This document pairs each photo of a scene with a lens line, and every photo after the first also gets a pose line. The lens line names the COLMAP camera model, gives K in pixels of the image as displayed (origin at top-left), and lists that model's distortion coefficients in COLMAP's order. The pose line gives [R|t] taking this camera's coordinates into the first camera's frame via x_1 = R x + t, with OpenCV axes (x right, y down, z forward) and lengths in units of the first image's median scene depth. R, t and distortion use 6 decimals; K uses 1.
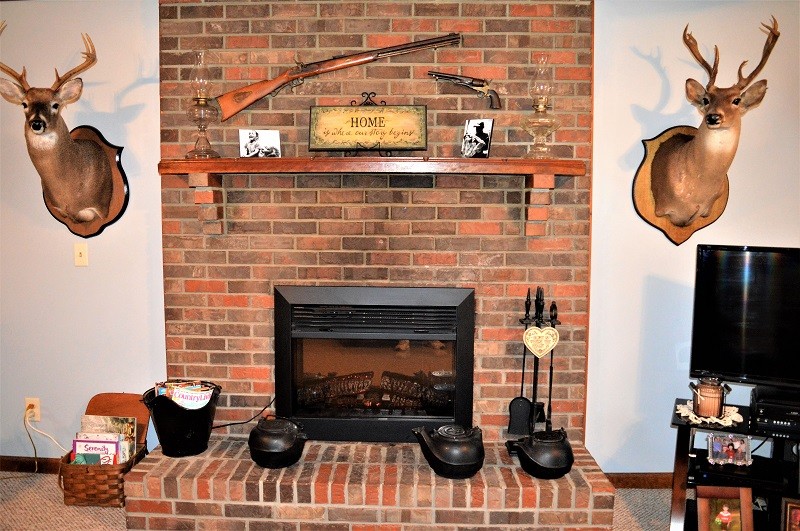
lens RADIAL K [[641.1, 0, 391.5], [0, 641.1, 249.2], [0, 0, 1]] dist [-0.125870, 0.035968]
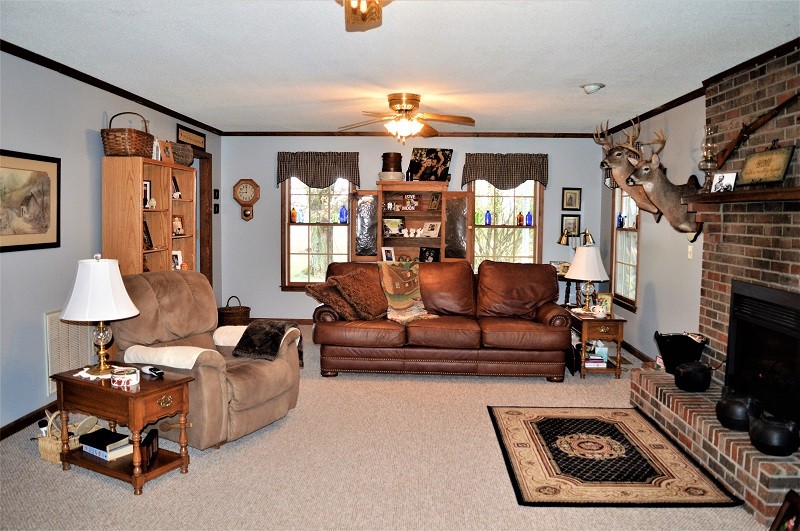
lens RADIAL K [[641.1, 0, 391.5], [0, 641.1, 249.2], [0, 0, 1]] dist [-0.125870, 0.035968]
pose [[-0.021681, 0.047671, -0.998628, 1.264083], [-0.090729, 0.994647, 0.049450, -0.010720], [0.995640, 0.091677, -0.017240, 0.251494]]
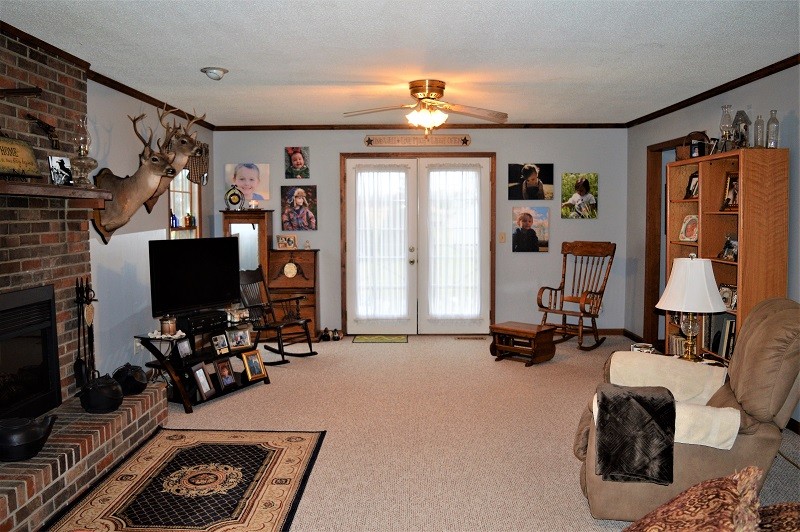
lens RADIAL K [[641.1, 0, 391.5], [0, 641.1, 249.7], [0, 0, 1]] dist [-0.125870, 0.035968]
pose [[-0.008934, -0.057487, 0.998306, -1.154550], [0.081425, 0.994989, 0.058024, -0.026596], [-0.996639, 0.081806, -0.004208, 0.311557]]
